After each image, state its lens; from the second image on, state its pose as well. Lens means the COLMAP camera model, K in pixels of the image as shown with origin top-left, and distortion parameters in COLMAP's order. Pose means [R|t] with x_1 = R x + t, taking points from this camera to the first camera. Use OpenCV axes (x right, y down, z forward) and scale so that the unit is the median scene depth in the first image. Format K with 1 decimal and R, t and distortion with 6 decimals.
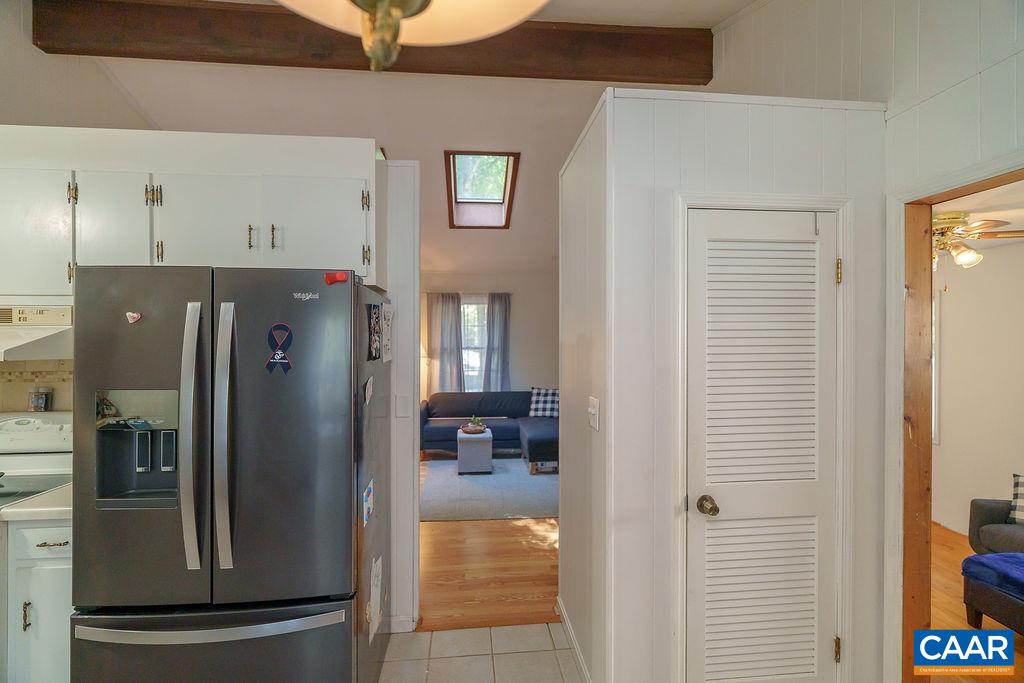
lens RADIAL K [[462.4, 0, 513.7], [0, 462.4, 337.4], [0, 0, 1]] dist [-0.008520, 0.003494]
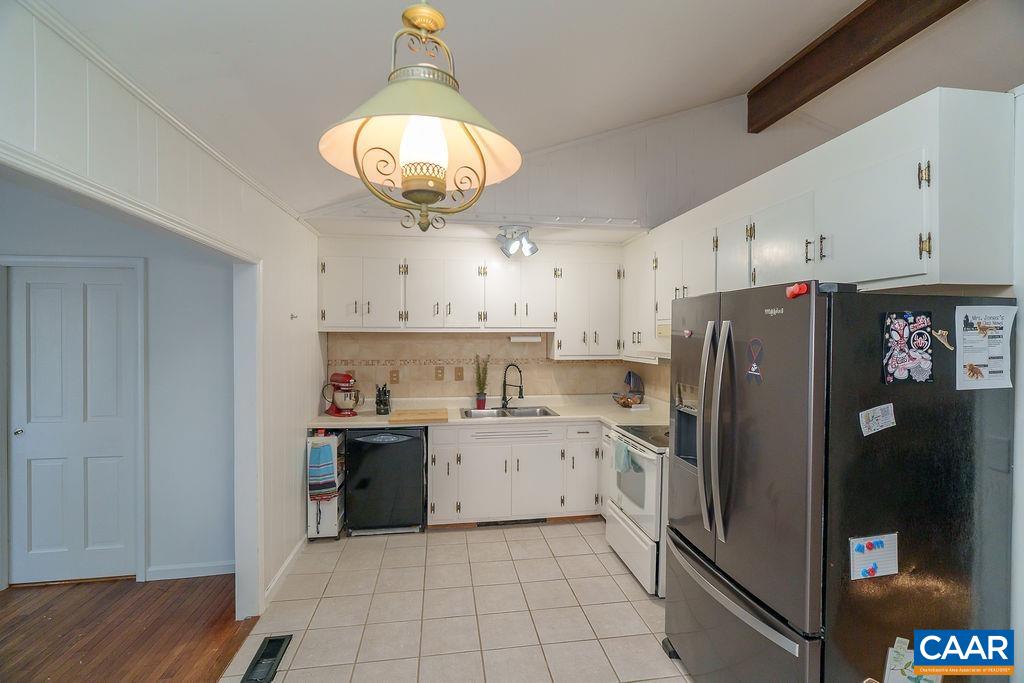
lens RADIAL K [[462.4, 0, 515.1], [0, 462.4, 337.0], [0, 0, 1]] dist [-0.008520, 0.003494]
pose [[0.077411, -0.000593, -0.996999, 0.407083], [-0.003797, 0.999992, -0.000890, -0.023457], [0.996992, 0.003855, 0.077408, 0.273528]]
